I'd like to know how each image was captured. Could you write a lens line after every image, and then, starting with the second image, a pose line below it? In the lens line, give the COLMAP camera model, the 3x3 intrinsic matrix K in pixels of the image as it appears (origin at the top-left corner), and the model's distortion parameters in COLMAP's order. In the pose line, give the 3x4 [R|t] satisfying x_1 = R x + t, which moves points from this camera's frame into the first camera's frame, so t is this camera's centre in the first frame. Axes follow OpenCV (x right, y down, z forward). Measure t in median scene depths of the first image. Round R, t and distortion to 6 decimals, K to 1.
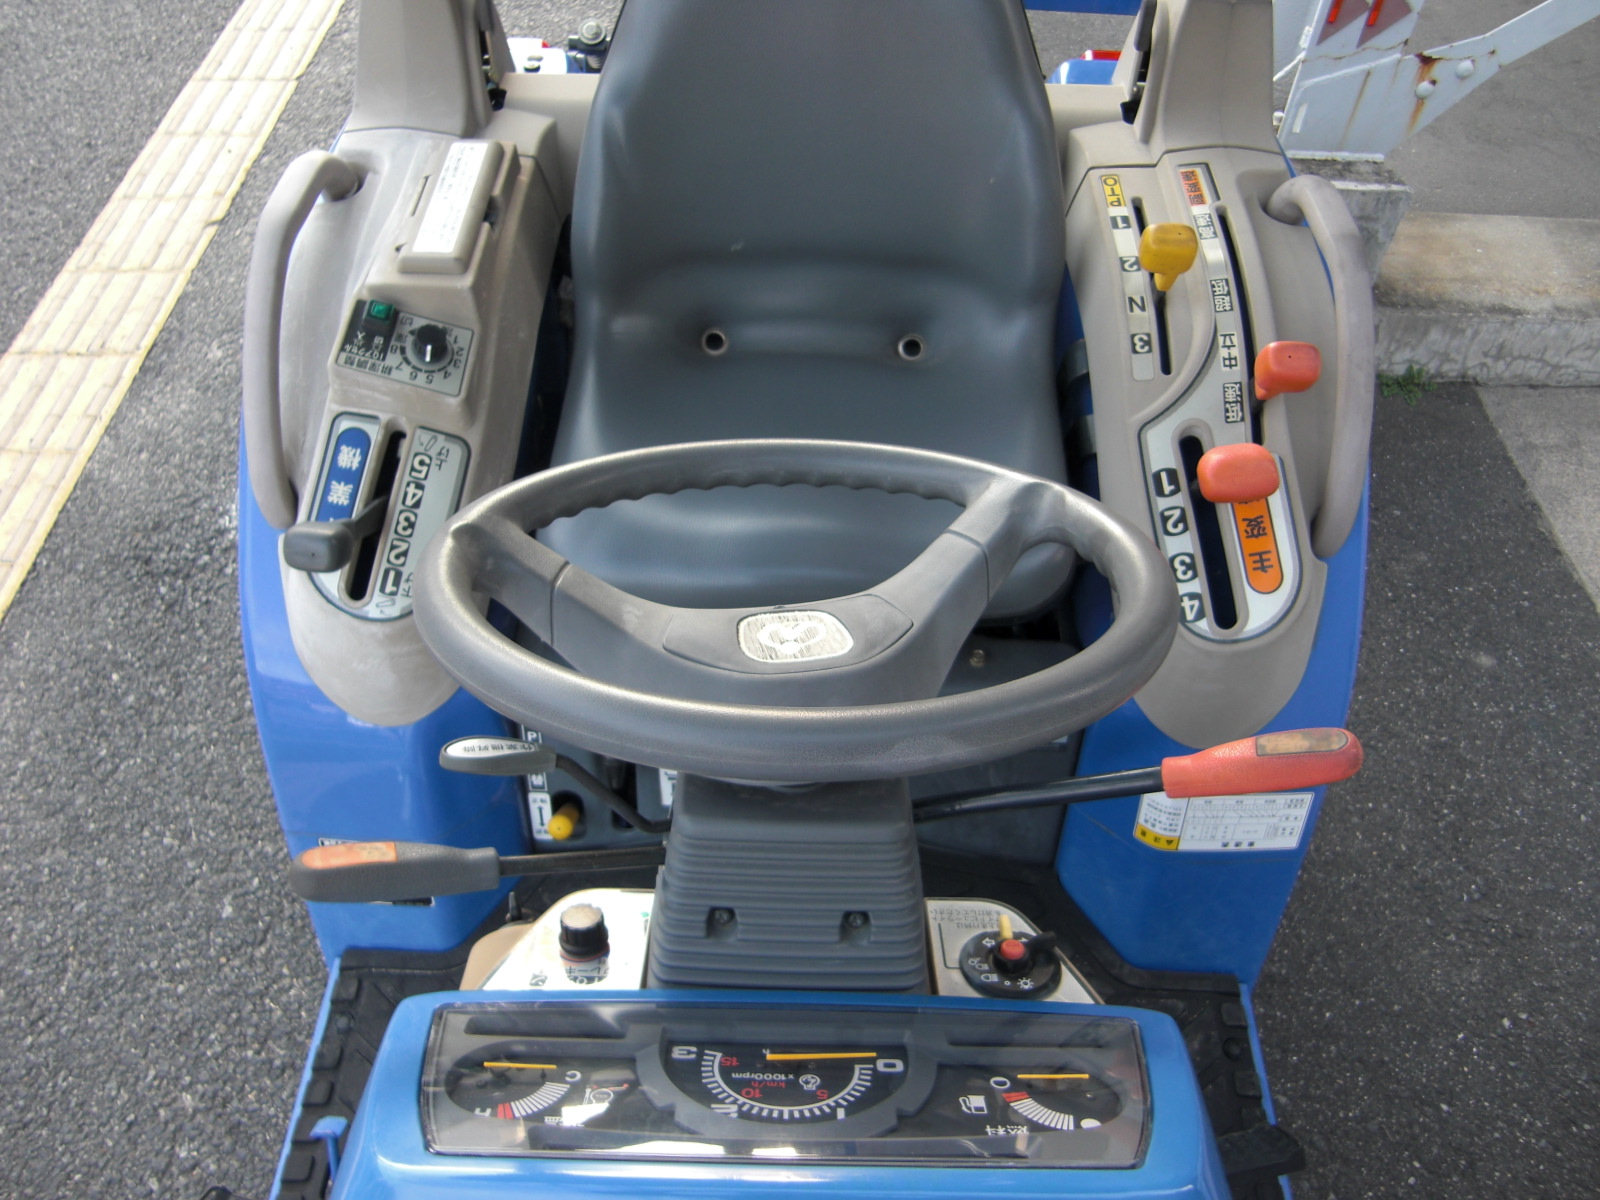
lens RADIAL K [[1269.1, 0, 806.8], [0, 1269.1, 575.2], [0, 0, 1]] dist [-0.093127, 0.086244]
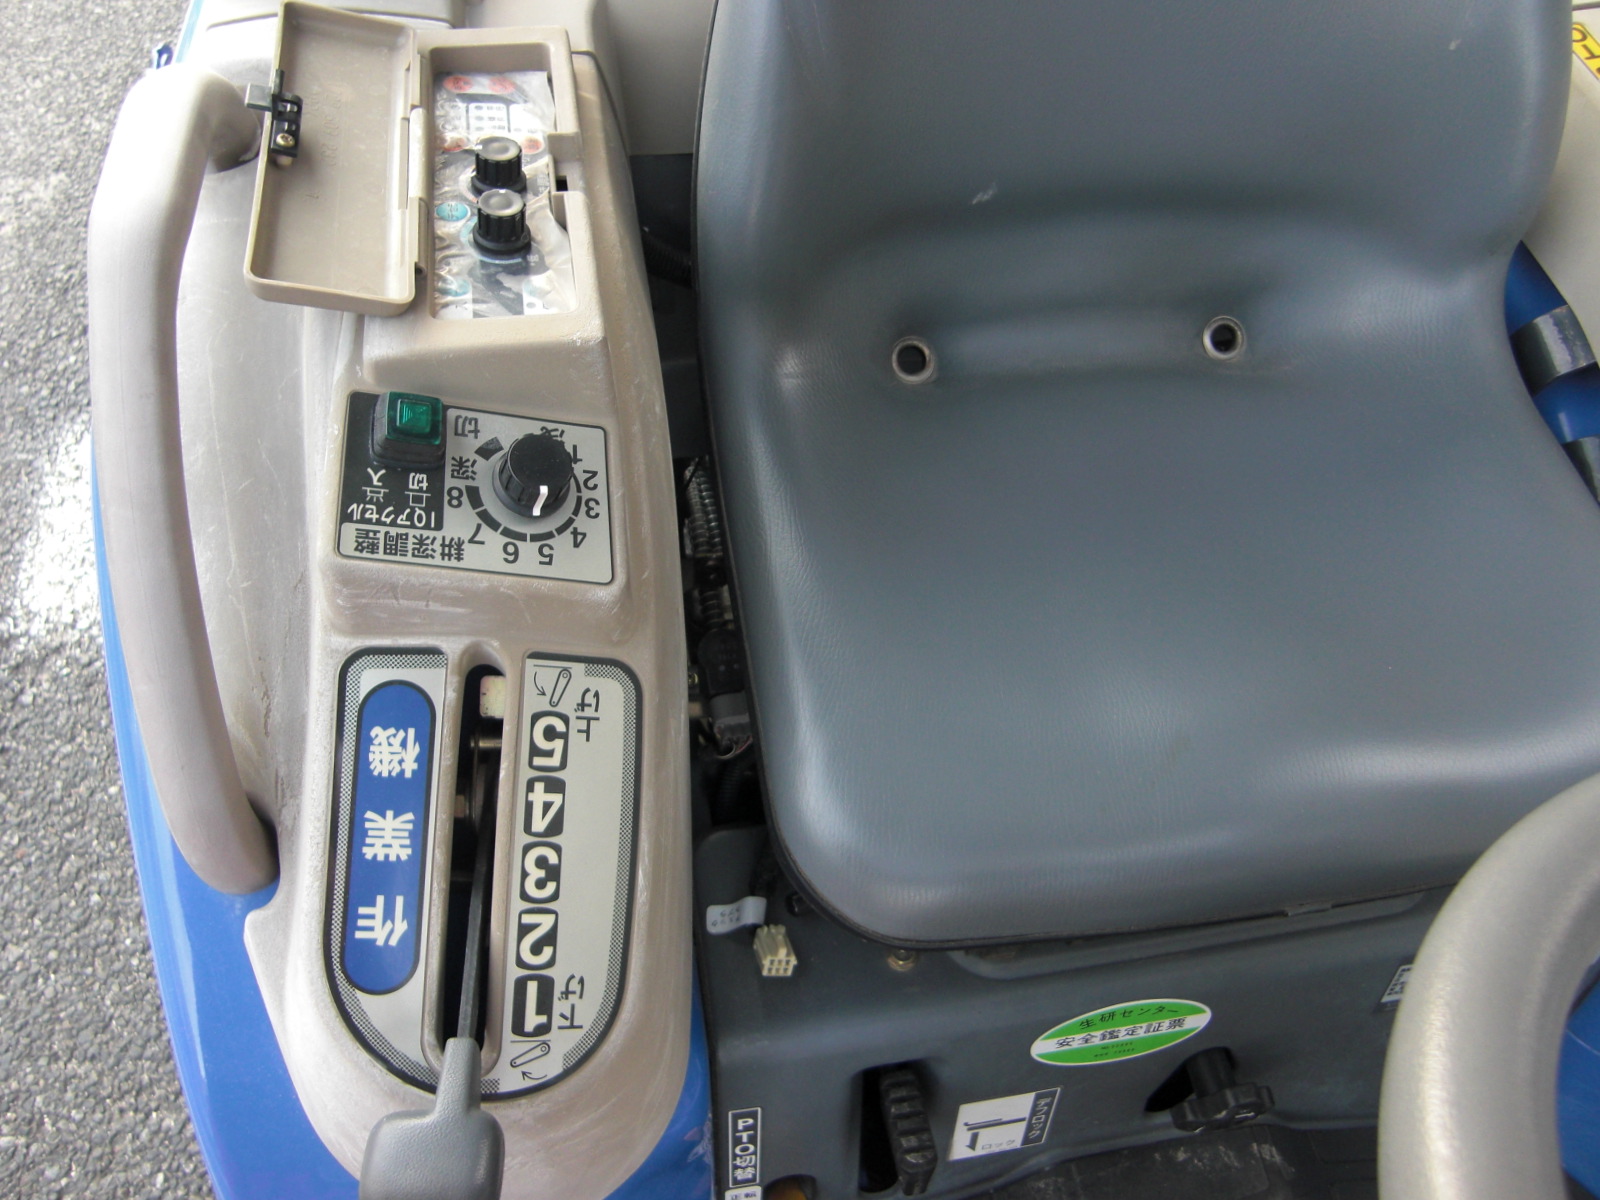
lens RADIAL K [[1269.1, 0, 806.8], [0, 1269.1, 575.2], [0, 0, 1]] dist [-0.093127, 0.086244]
pose [[0.980534, -0.127076, 0.149680, -0.222100], [0.115817, 0.989904, 0.081711, -0.140362], [-0.158552, -0.062785, 0.985352, 0.427341]]
